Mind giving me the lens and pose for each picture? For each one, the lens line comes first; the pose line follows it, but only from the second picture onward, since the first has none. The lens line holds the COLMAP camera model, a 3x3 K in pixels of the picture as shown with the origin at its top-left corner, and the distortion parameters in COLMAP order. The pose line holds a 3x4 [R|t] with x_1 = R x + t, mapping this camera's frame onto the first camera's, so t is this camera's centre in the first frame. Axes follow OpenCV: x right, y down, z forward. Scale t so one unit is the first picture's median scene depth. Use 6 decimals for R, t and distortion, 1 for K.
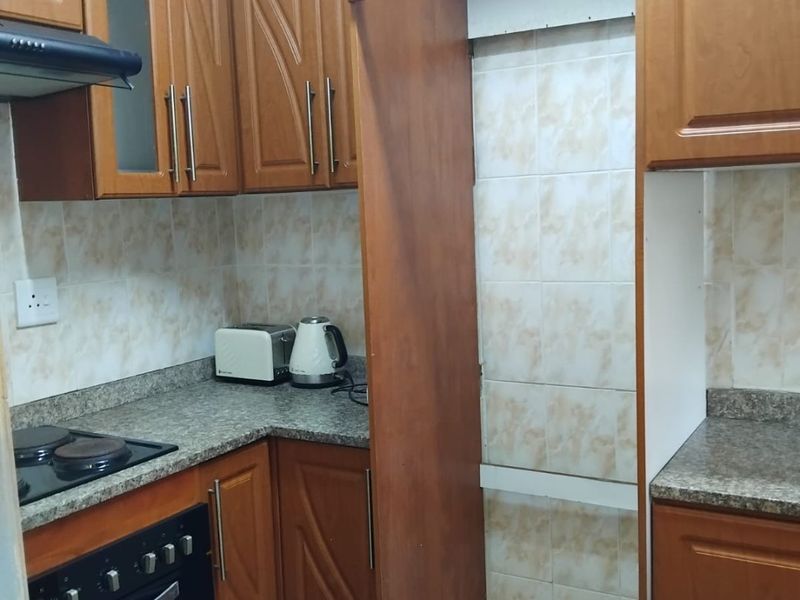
lens RADIAL K [[834.3, 0, 400.0], [0, 834.3, 300.0], [0, 0, 1]] dist [0.001311, -0.005516]
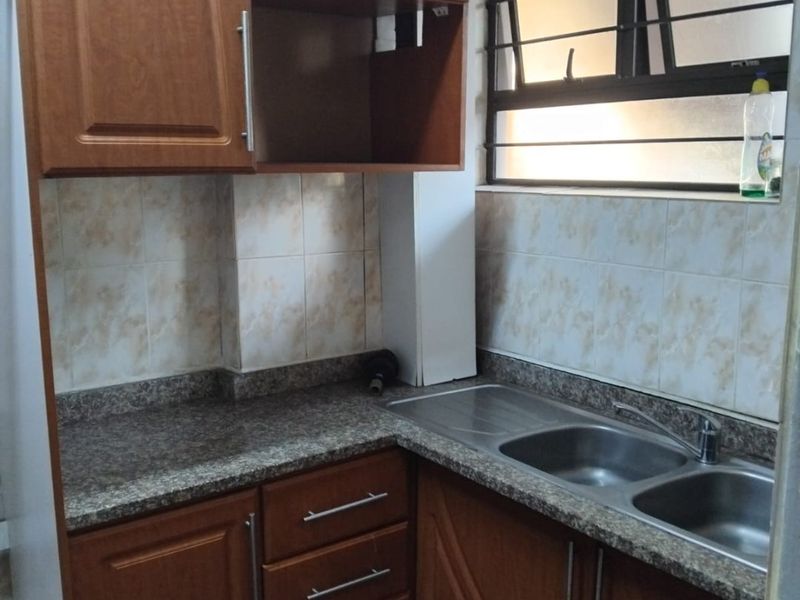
lens RADIAL K [[834.3, 0, 400.0], [0, 834.3, 300.0], [0, 0, 1]] dist [0.001311, -0.005516]
pose [[0.396905, -0.120896, 0.909863, -0.380728], [0.098734, 0.991159, 0.088627, -0.066889], [-0.912534, 0.054658, 0.405333, 0.293268]]
